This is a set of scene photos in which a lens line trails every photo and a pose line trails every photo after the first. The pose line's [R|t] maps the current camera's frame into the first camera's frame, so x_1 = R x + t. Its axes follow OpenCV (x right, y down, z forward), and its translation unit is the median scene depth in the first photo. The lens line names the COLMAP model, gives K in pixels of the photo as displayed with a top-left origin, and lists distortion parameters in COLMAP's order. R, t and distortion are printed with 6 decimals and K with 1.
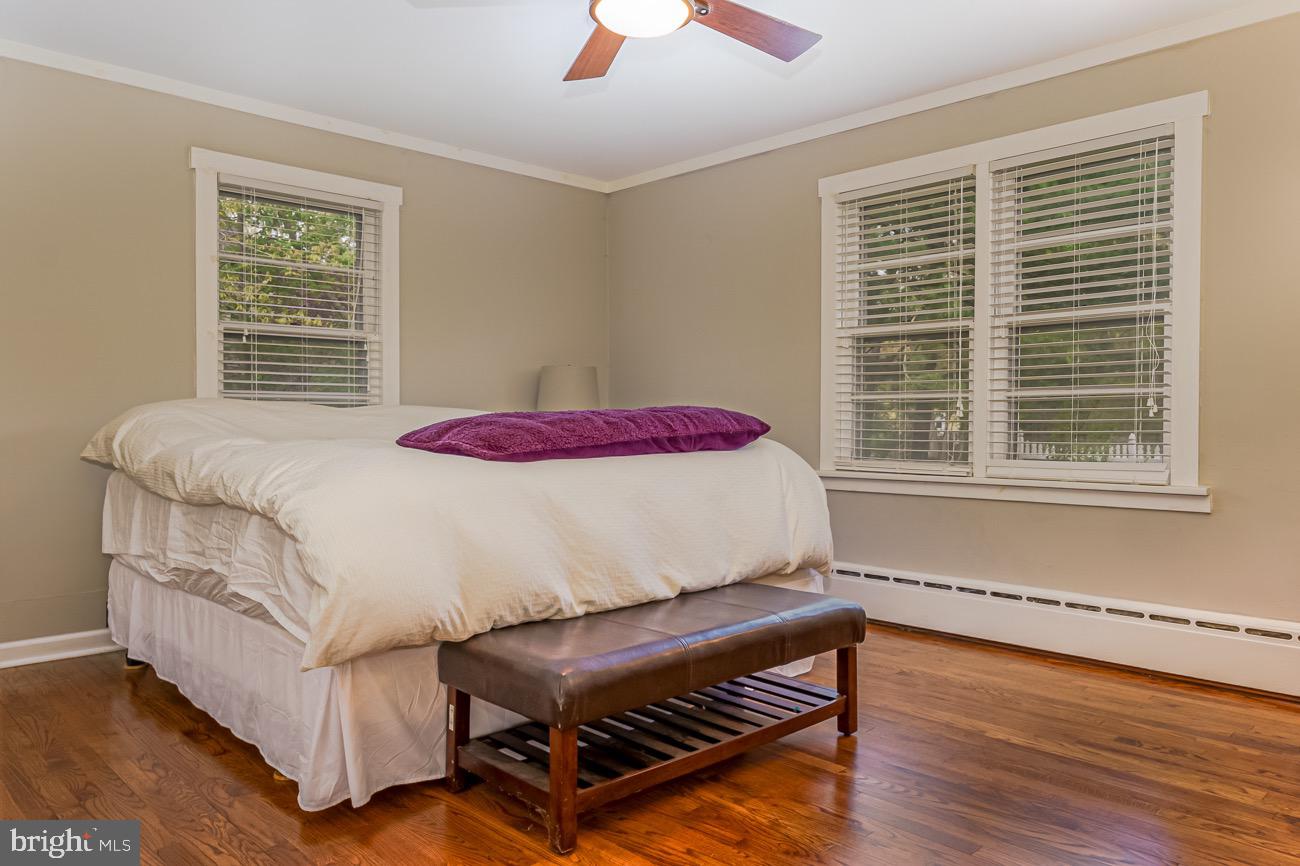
lens RADIAL K [[919.7, 0, 654.5], [0, 919.7, 451.6], [0, 0, 1]] dist [-0.179310, 0.204428]
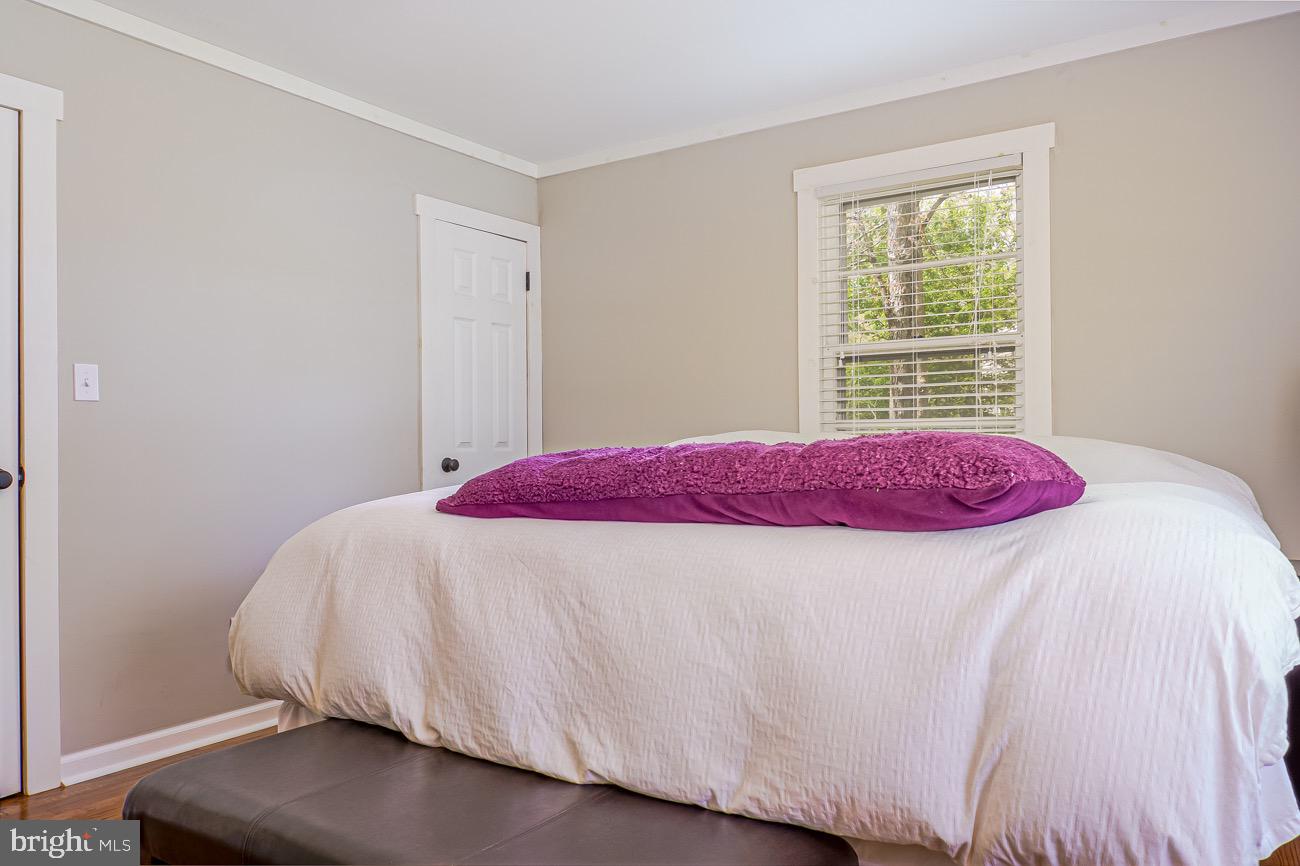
lens RADIAL K [[919.7, 0, 654.5], [0, 919.7, 451.6], [0, 0, 1]] dist [-0.179310, 0.204428]
pose [[0.203071, -0.003283, -0.979159, 0.598442], [-0.029033, 0.999535, -0.009372, -0.038366], [0.978734, 0.030331, 0.202881, 0.995613]]
